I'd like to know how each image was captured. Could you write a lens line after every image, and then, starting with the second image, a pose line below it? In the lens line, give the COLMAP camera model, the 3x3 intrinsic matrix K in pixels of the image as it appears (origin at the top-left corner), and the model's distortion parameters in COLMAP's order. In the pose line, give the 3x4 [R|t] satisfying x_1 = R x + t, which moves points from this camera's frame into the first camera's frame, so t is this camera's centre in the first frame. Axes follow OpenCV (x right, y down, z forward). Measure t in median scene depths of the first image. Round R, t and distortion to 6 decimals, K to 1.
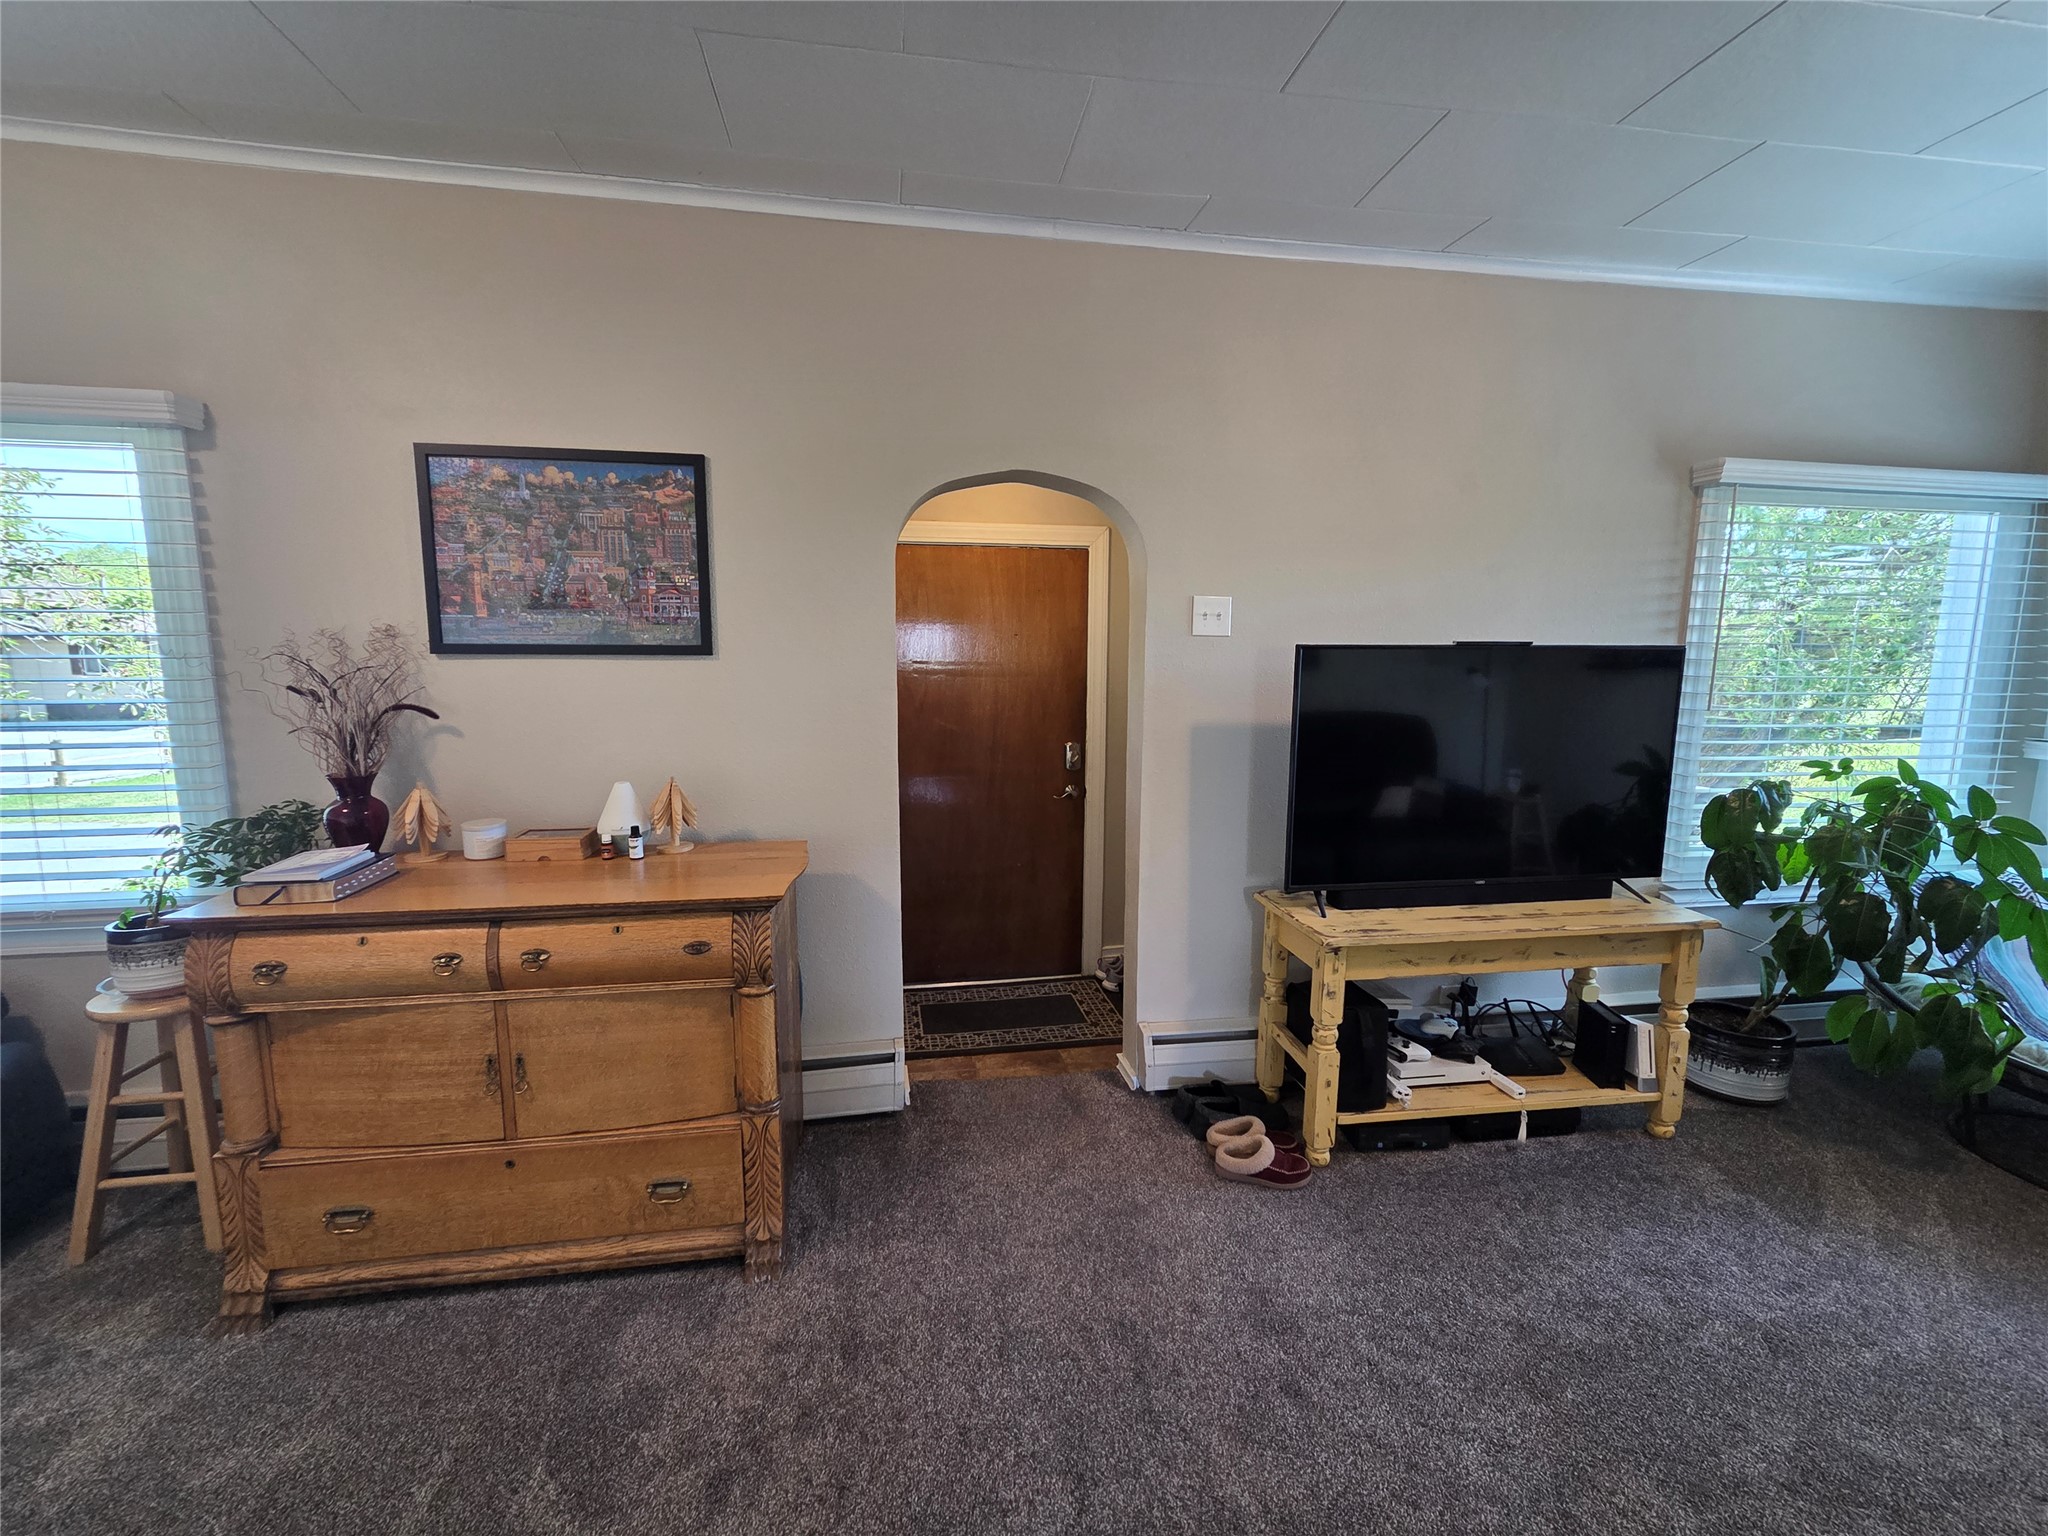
lens RADIAL K [[827.1, 0, 1024.0], [0, 827.1, 769.9], [0, 0, 1]] dist [0.000429, 0.000081]
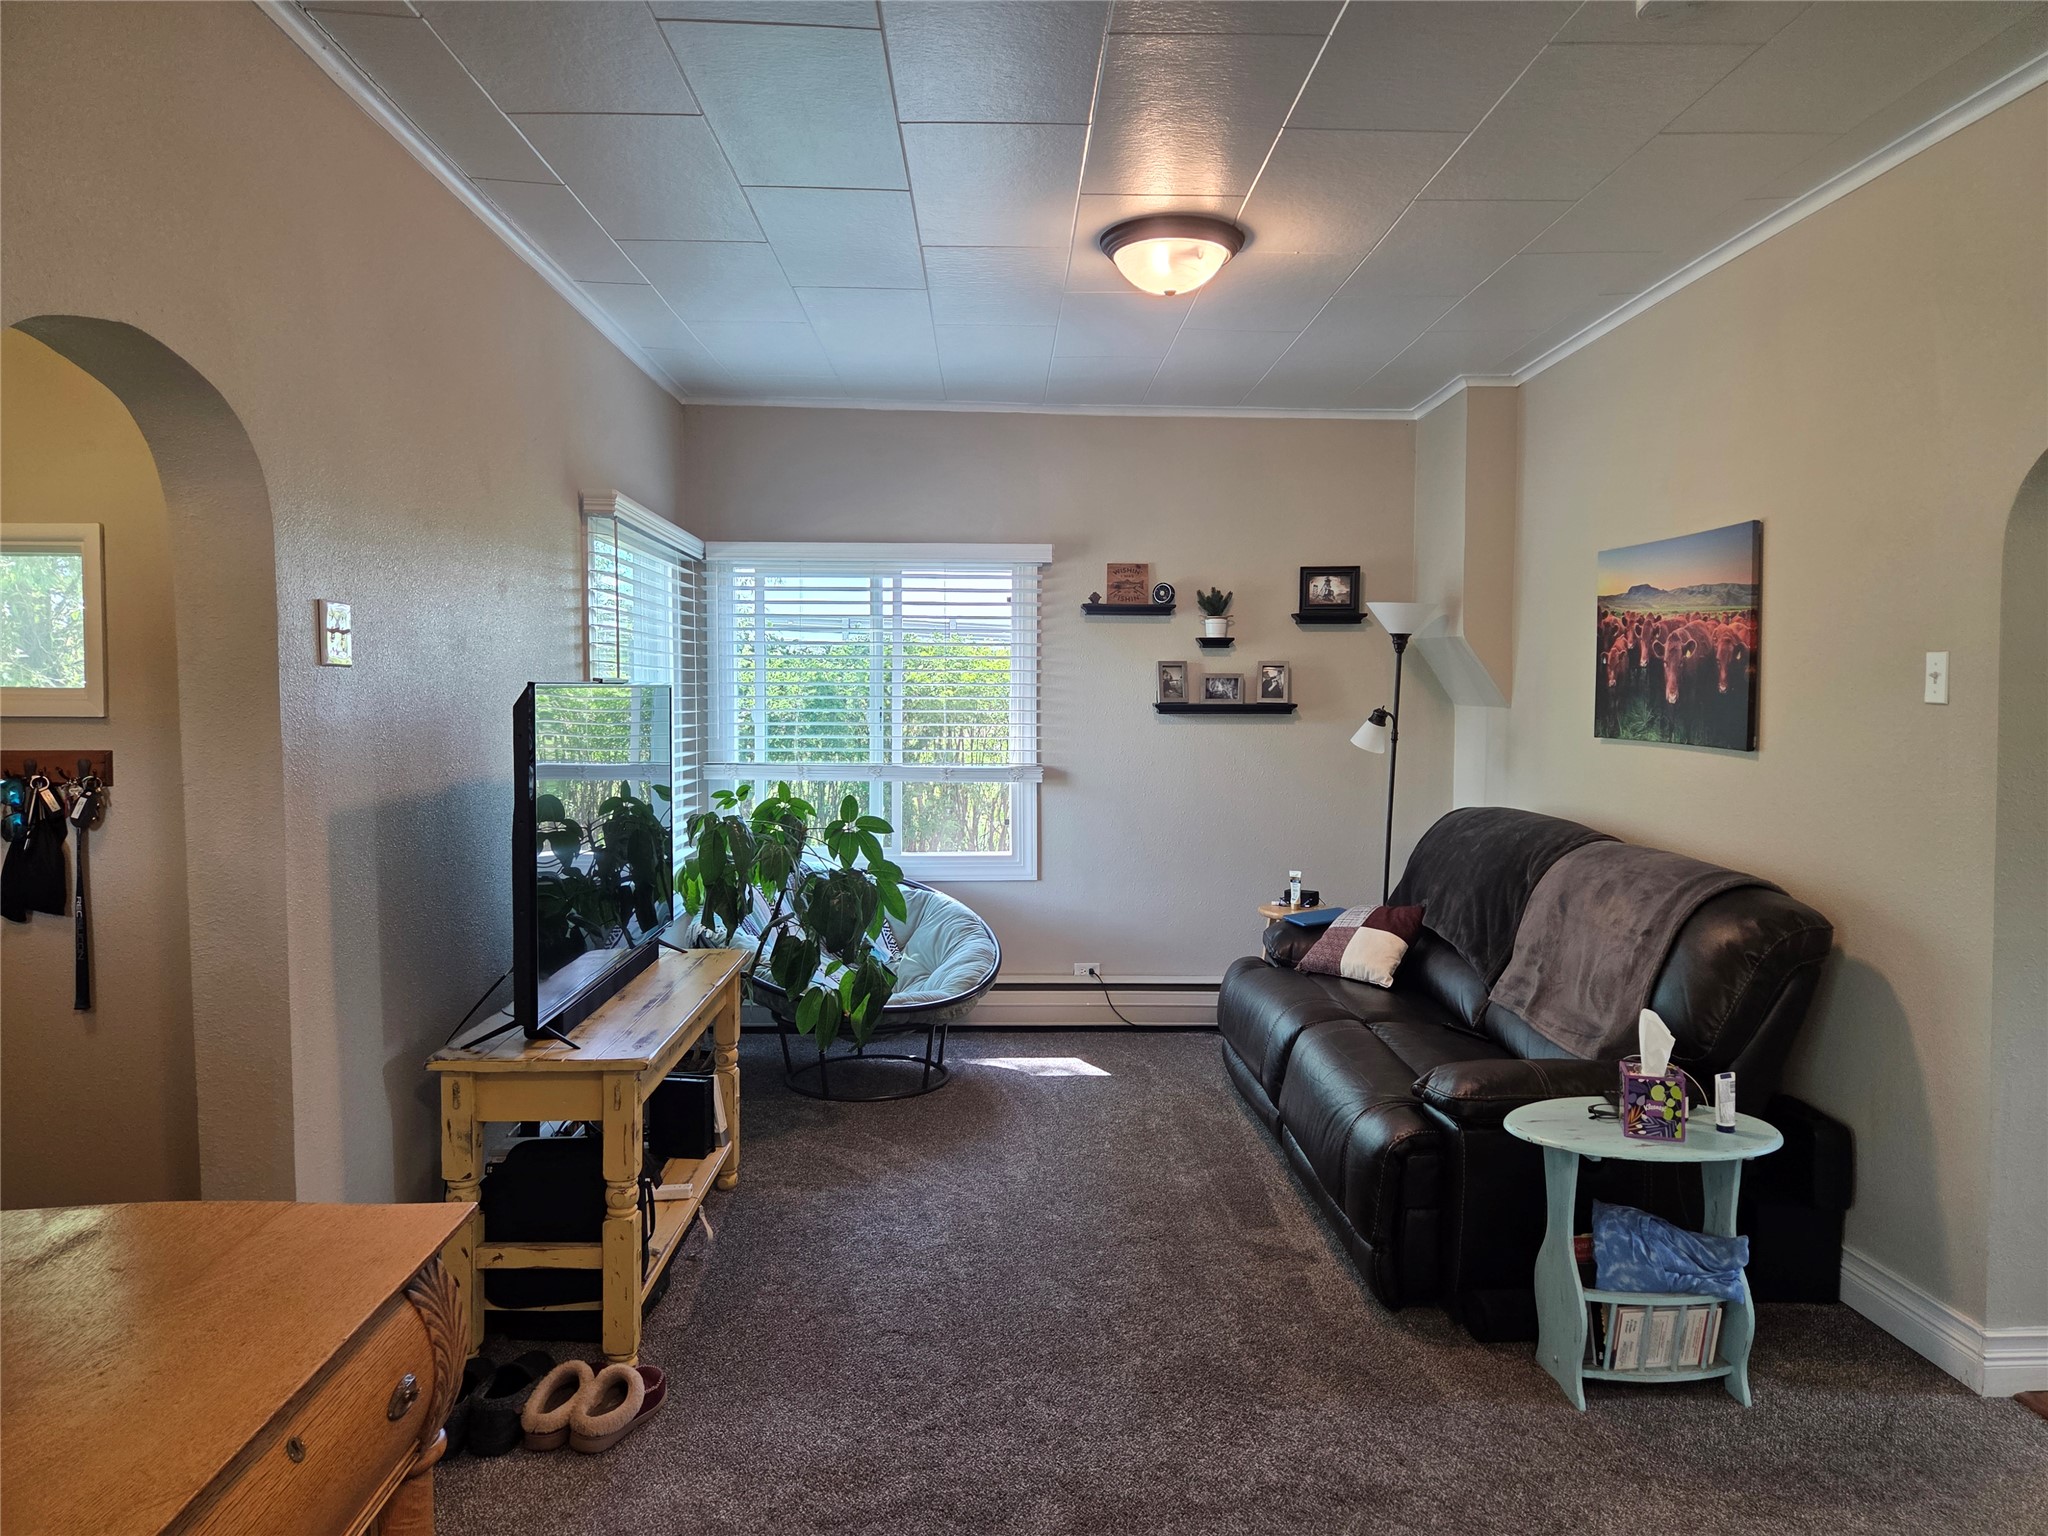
lens RADIAL K [[1382.6, 0, 1024.7], [0, 1382.6, 763.2], [0, 0, 1]] dist [0.009691, 0.001307]
pose [[0.122235, -0.065355, 0.990347, -0.784980], [0.138769, 0.989154, 0.048149, -0.080630], [-0.982752, 0.131544, 0.129979, 0.399166]]
